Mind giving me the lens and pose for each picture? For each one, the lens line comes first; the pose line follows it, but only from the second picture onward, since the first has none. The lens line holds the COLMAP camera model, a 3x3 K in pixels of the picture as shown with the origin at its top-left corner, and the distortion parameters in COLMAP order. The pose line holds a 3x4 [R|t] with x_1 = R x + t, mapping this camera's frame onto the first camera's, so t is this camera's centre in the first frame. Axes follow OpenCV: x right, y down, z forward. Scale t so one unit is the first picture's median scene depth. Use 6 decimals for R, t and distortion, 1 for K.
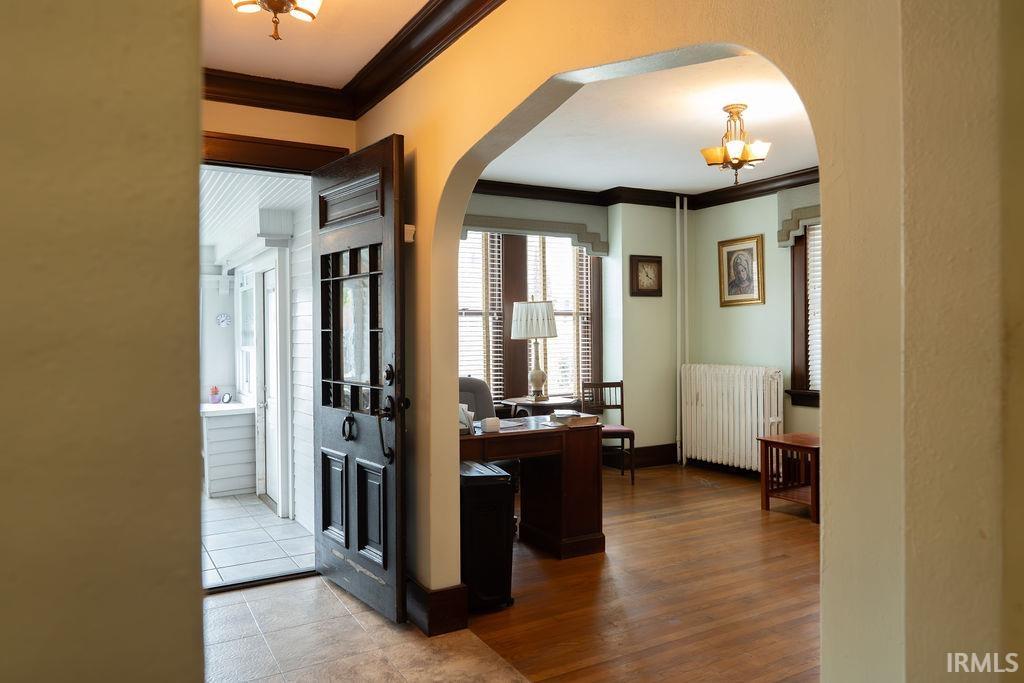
lens RADIAL K [[716.1, 0, 508.0], [0, 716.1, 342.2], [0, 0, 1]] dist [-0.006032, 0.006034]
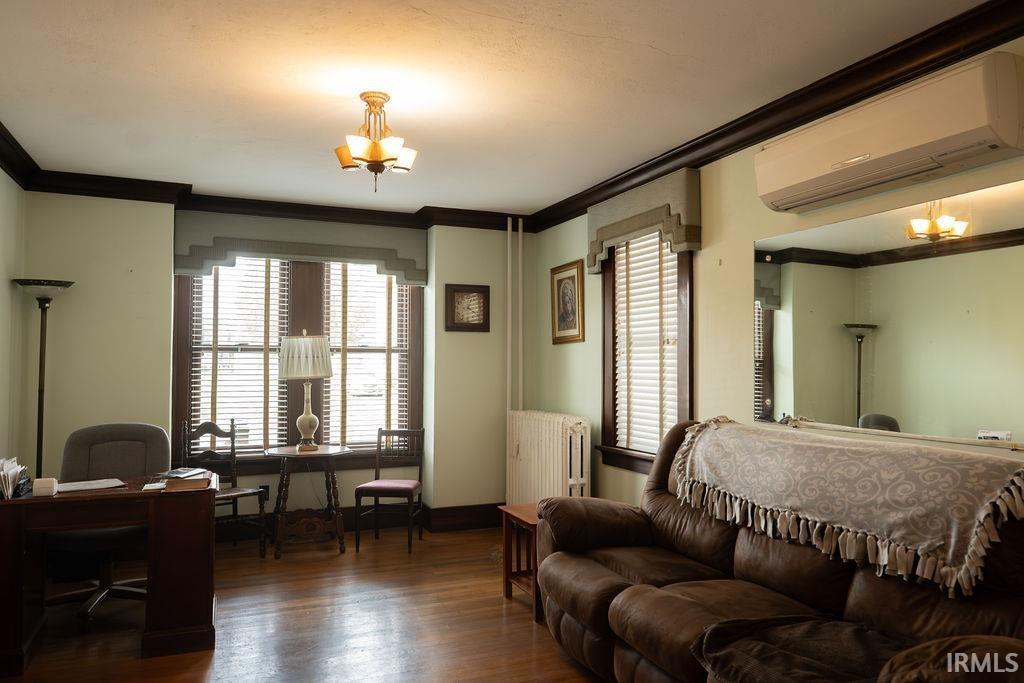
lens RADIAL K [[716.1, 0, 514.7], [0, 716.1, 338.1], [0, 0, 1]] dist [-0.006032, 0.006034]
pose [[0.992838, 0.007705, -0.119222, 0.361249], [-0.014336, 0.998391, -0.054864, -0.009563], [0.118607, 0.056180, 0.991351, 0.149285]]
